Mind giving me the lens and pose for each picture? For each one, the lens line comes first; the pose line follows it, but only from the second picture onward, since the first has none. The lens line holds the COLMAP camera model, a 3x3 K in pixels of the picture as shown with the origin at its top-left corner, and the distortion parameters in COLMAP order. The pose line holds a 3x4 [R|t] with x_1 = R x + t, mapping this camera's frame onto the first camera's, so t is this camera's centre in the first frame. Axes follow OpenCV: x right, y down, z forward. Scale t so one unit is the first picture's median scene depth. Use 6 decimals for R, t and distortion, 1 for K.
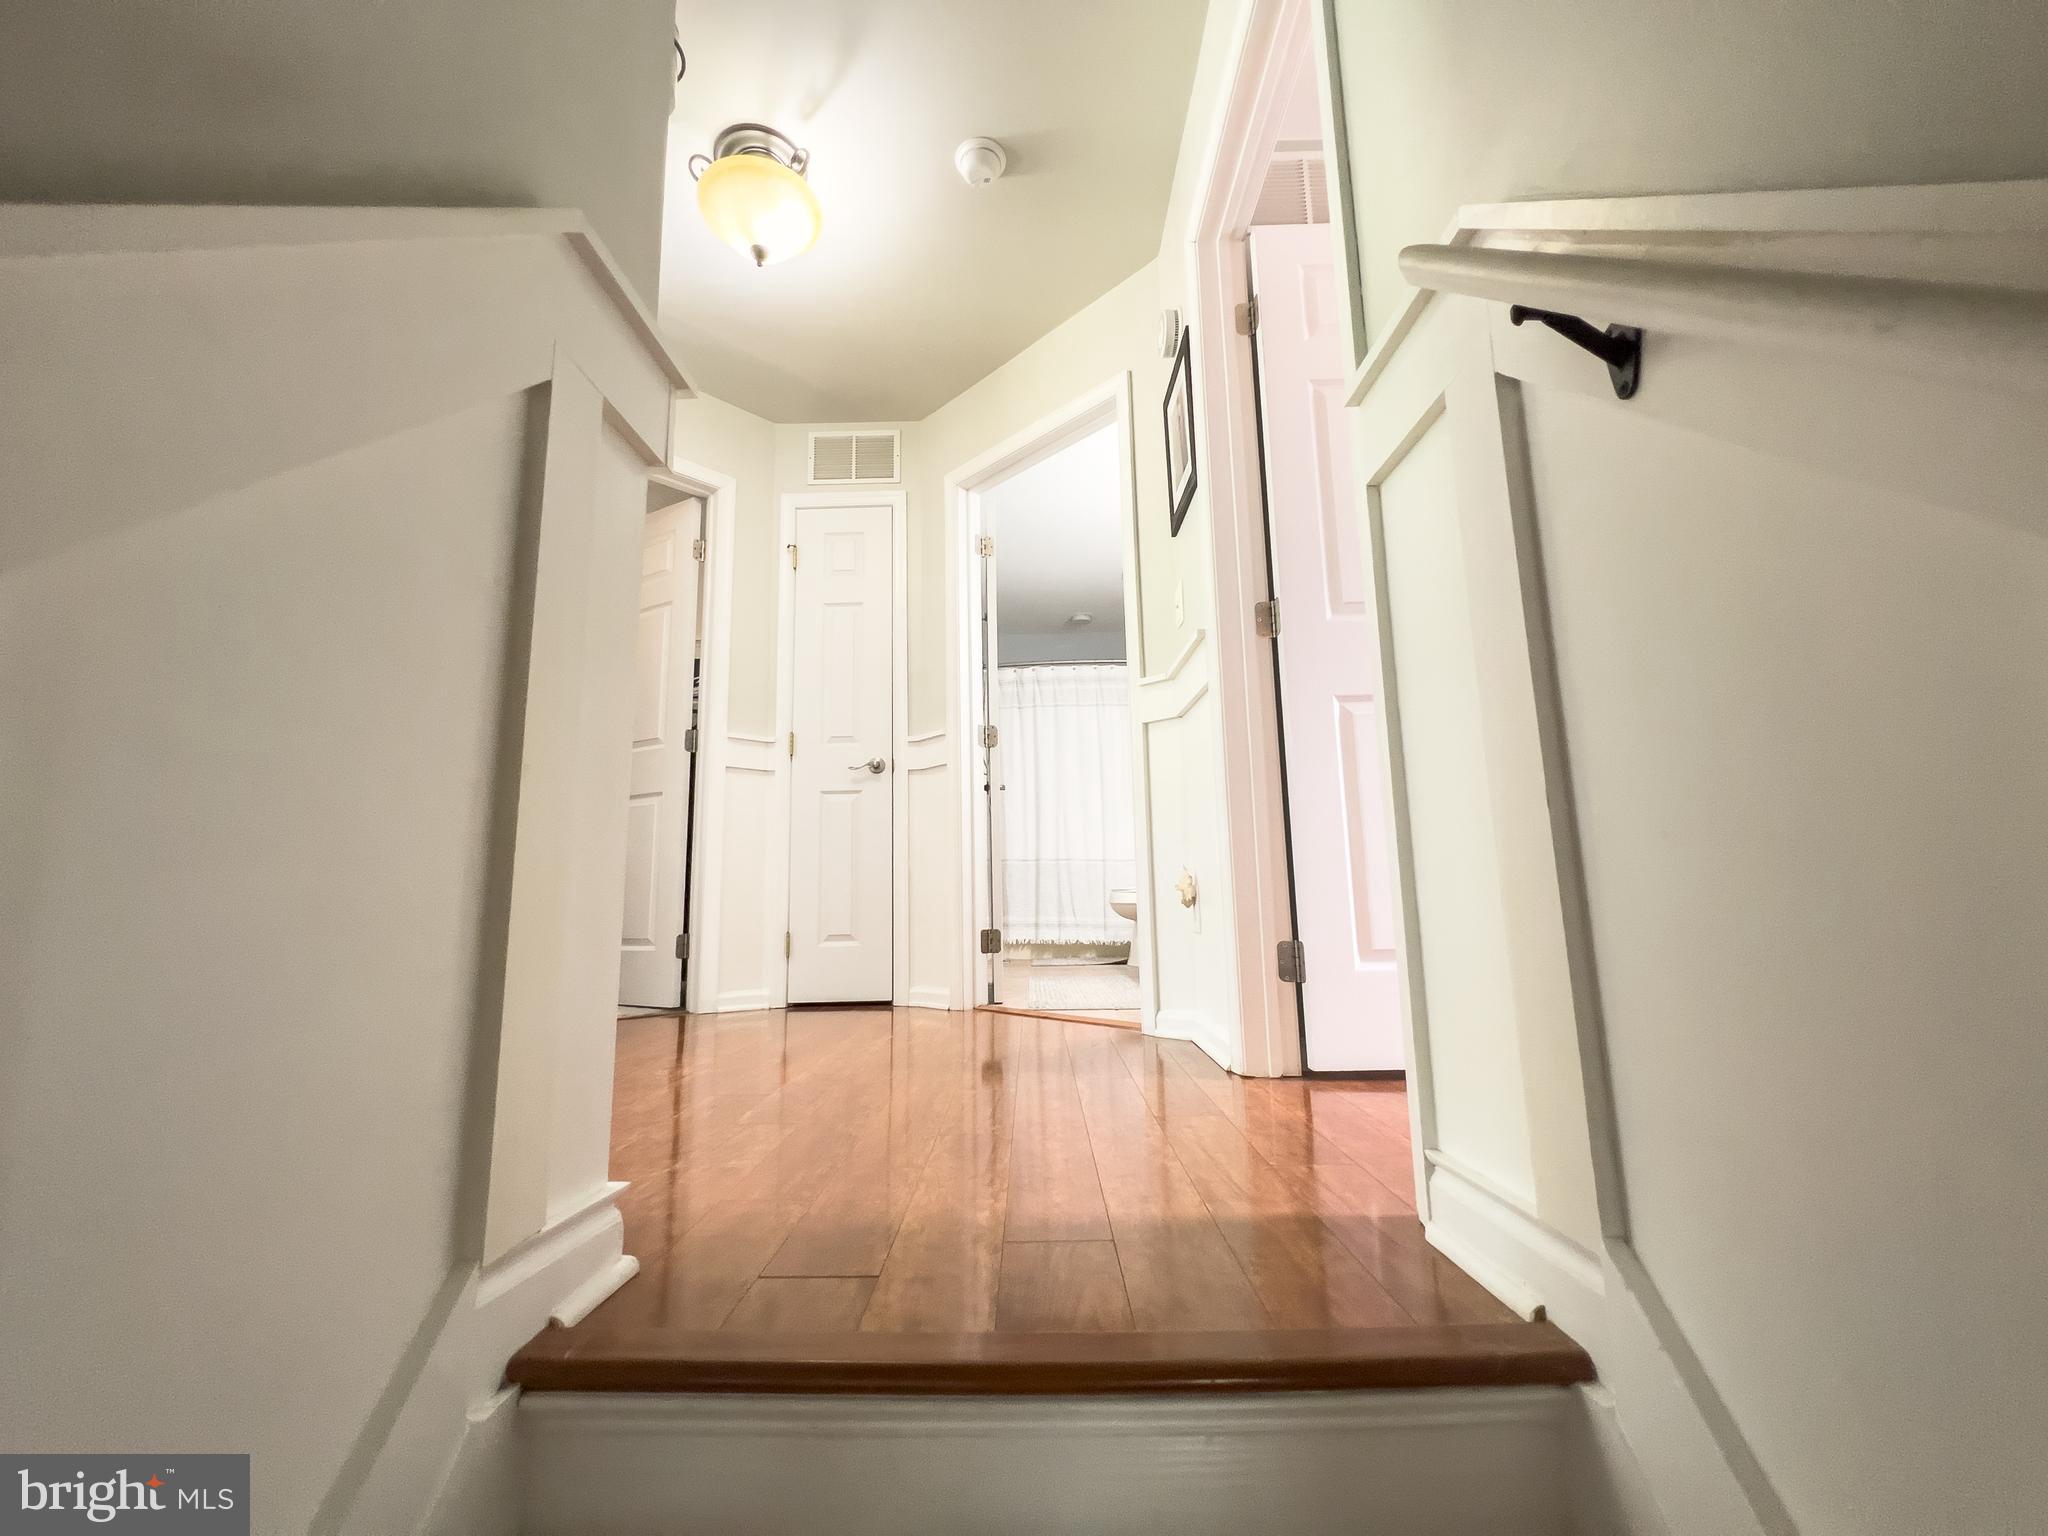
lens RADIAL K [[824.6, 0, 1019.0], [0, 824.6, 769.1], [0, 0, 1]] dist [-0.001980, -0.000105]
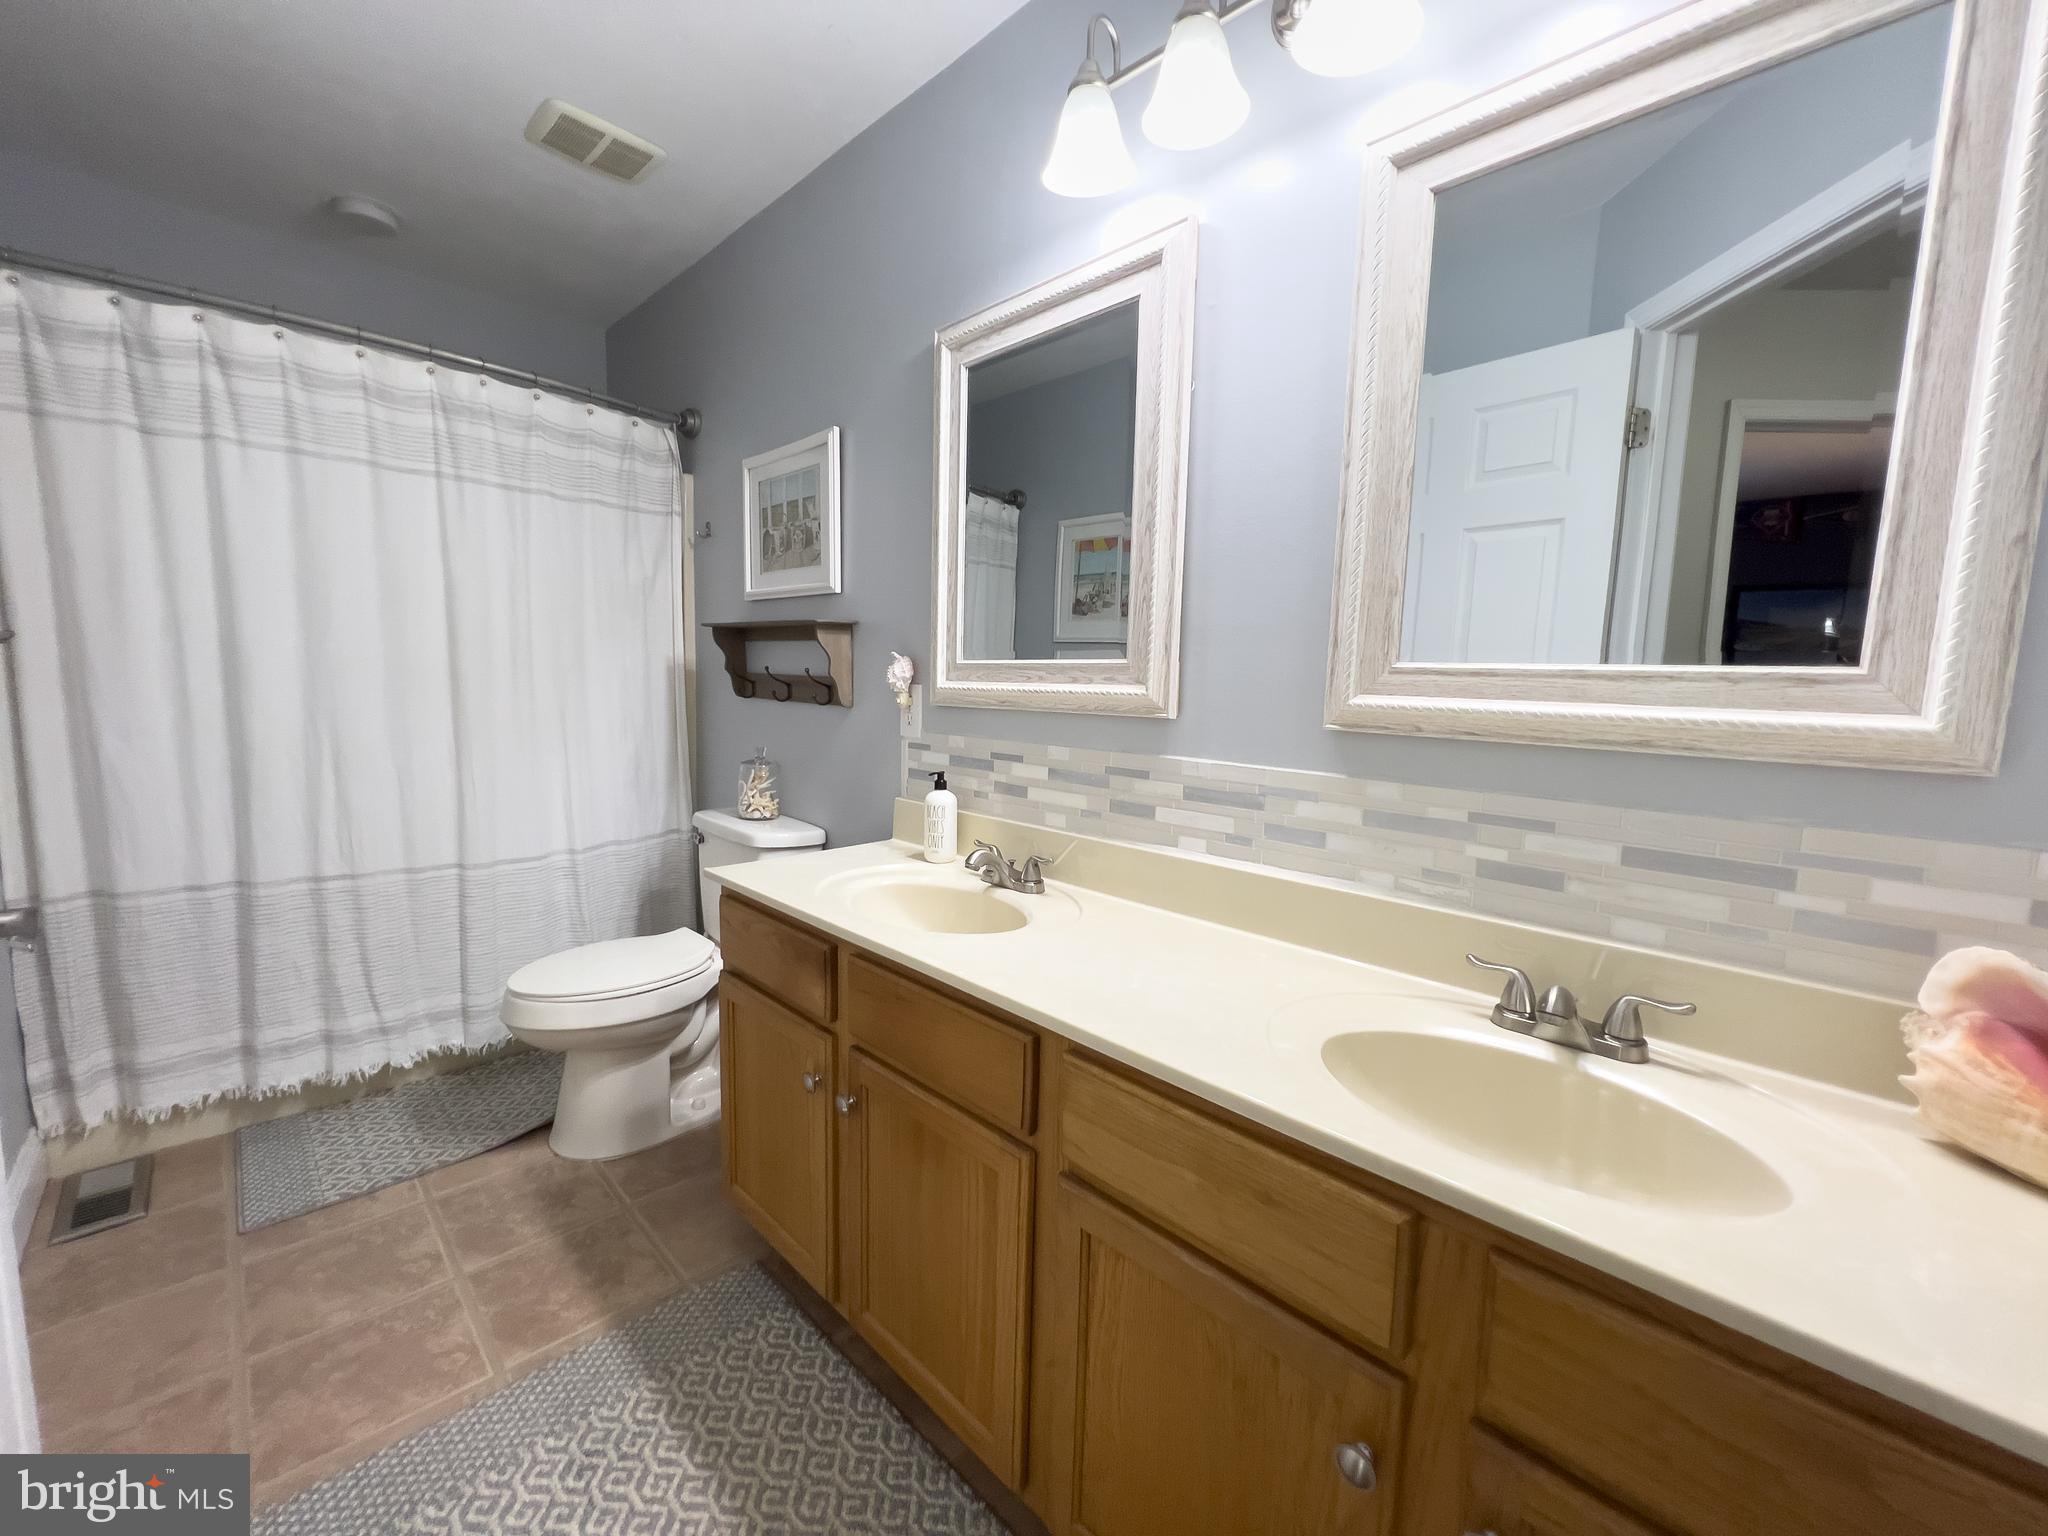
lens RADIAL K [[824.6, 0, 1030.8], [0, 824.6, 766.6], [0, 0, 1]] dist [-0.001980, -0.000105]
pose [[0.695237, -0.041704, 0.717570, 0.005371], [-0.155720, 0.965867, 0.207009, -0.070192], [-0.701710, -0.255660, 0.665012, 0.524377]]
